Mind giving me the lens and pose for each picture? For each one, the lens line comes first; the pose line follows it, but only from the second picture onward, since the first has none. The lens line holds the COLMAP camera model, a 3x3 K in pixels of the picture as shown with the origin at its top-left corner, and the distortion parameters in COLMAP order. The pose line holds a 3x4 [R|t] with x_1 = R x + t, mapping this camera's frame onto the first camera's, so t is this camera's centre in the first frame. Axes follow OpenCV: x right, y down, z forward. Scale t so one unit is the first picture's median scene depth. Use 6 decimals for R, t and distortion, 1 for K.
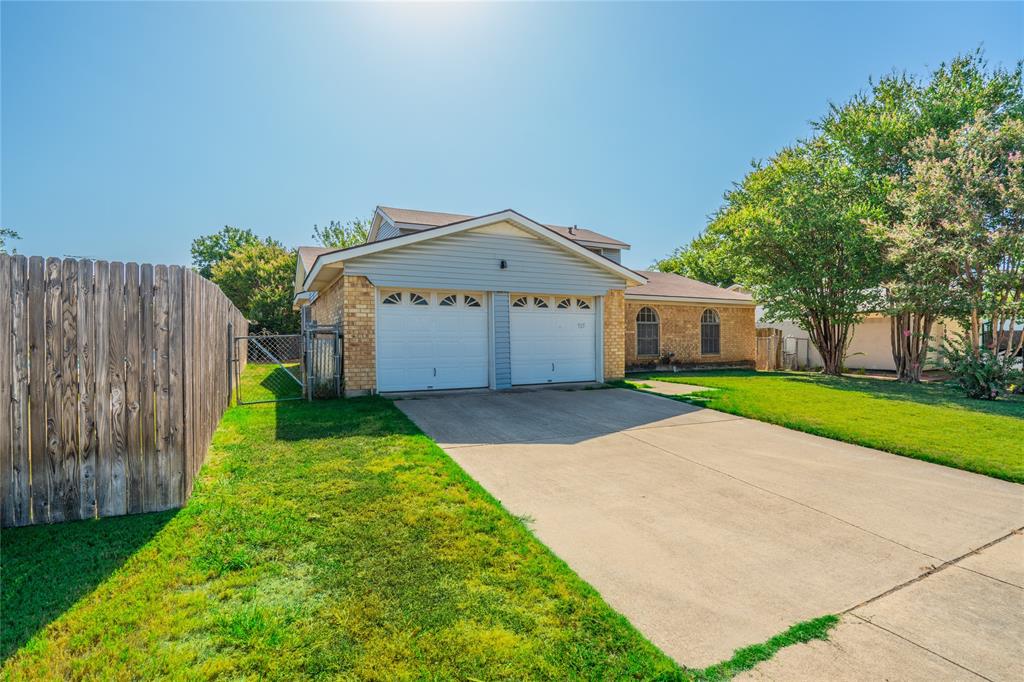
lens RADIAL K [[465.0, 0, 511.8], [0, 465.0, 334.5], [0, 0, 1]] dist [-0.000566, 0.001577]
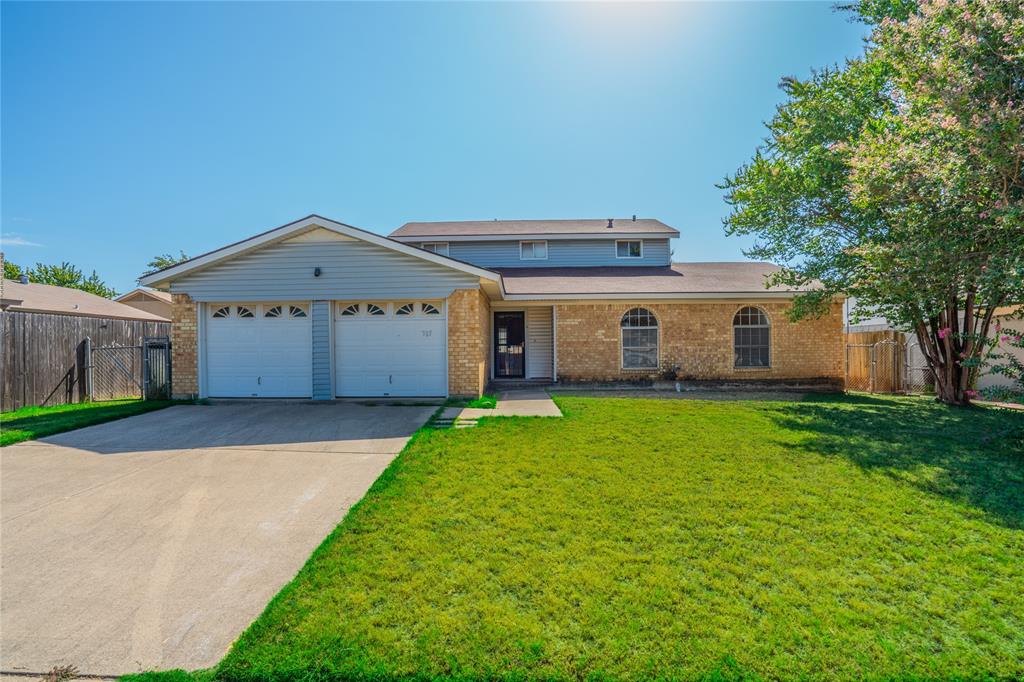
lens RADIAL K [[465.0, 0, 512.3], [0, 465.0, 349.2], [0, 0, 1]] dist [-0.000566, 0.001577]
pose [[0.881244, -0.000941, -0.472660, 0.764532], [0.007829, 0.999890, 0.012605, 0.000894], [0.472596, -0.014809, 0.881155, 0.318730]]
